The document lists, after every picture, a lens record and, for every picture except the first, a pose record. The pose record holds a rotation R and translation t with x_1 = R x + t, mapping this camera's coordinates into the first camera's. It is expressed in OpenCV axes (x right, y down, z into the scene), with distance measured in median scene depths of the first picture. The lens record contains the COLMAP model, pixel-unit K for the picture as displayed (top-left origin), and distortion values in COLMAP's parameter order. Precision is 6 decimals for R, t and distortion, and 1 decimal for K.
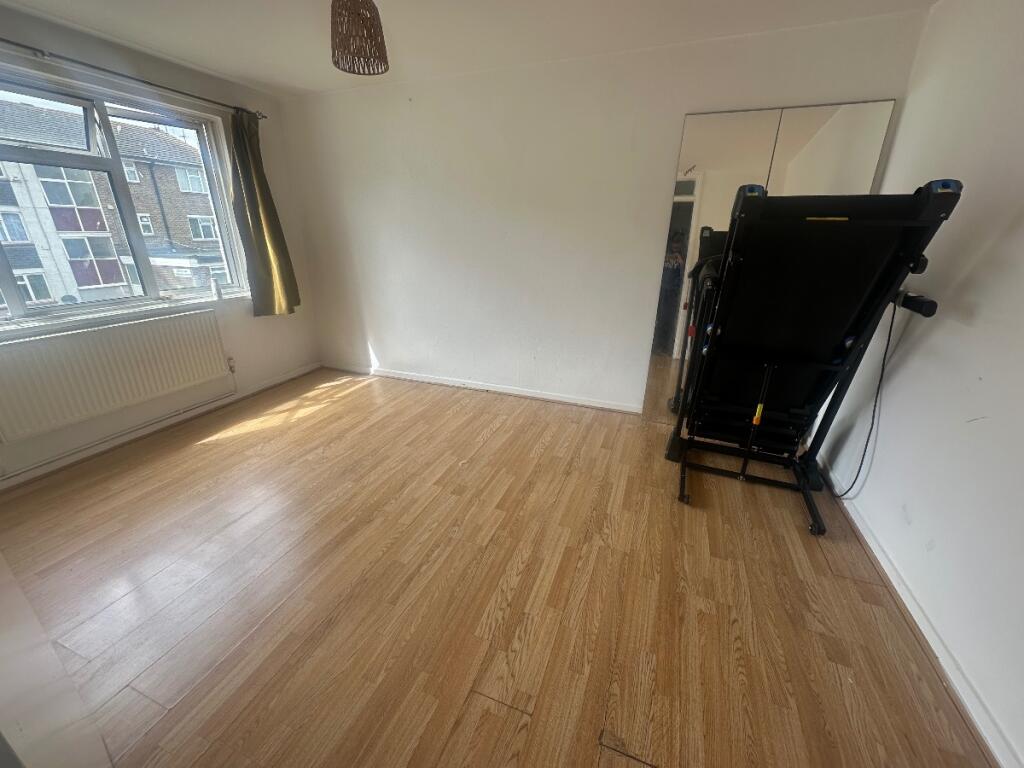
lens RADIAL K [[407.4, 0, 510.8], [0, 407.4, 382.2], [0, 0, 1]] dist [-0.000383, 0.000060]
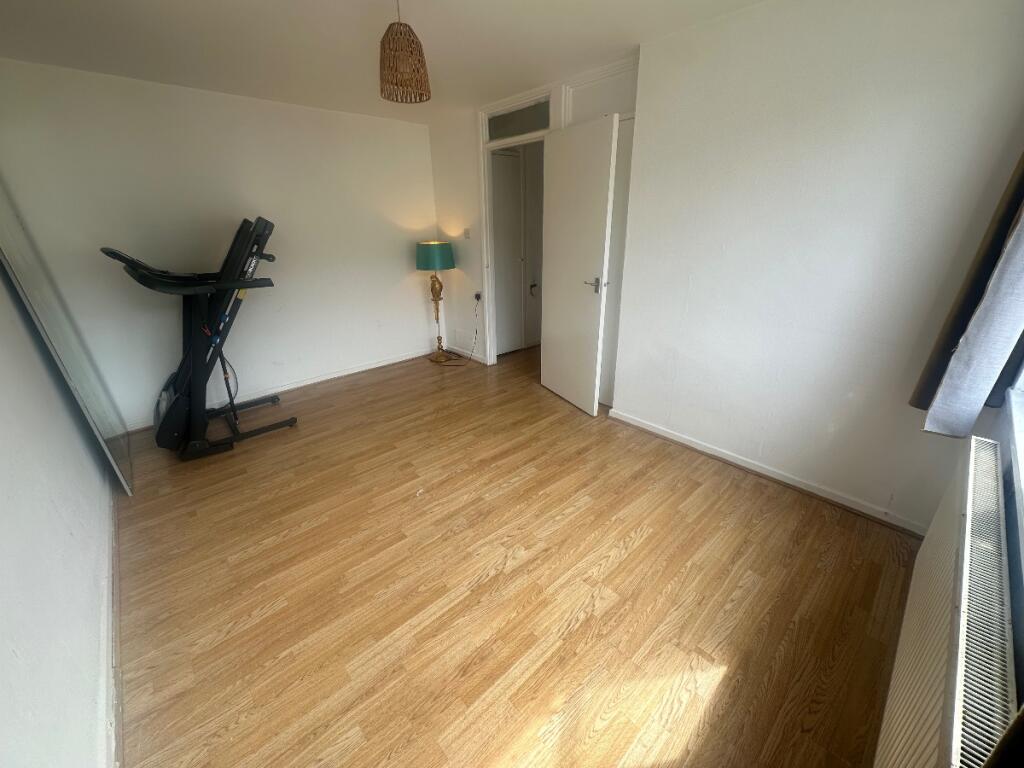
lens RADIAL K [[407.4, 0, 513.0], [0, 407.4, 386.4], [0, 0, 1]] dist [-0.000383, 0.000060]
pose [[-0.897155, -0.146774, 0.416618, -0.834008], [0.178425, 0.742394, 0.645768, -0.583906], [-0.404076, 0.653689, -0.639854, 1.446604]]
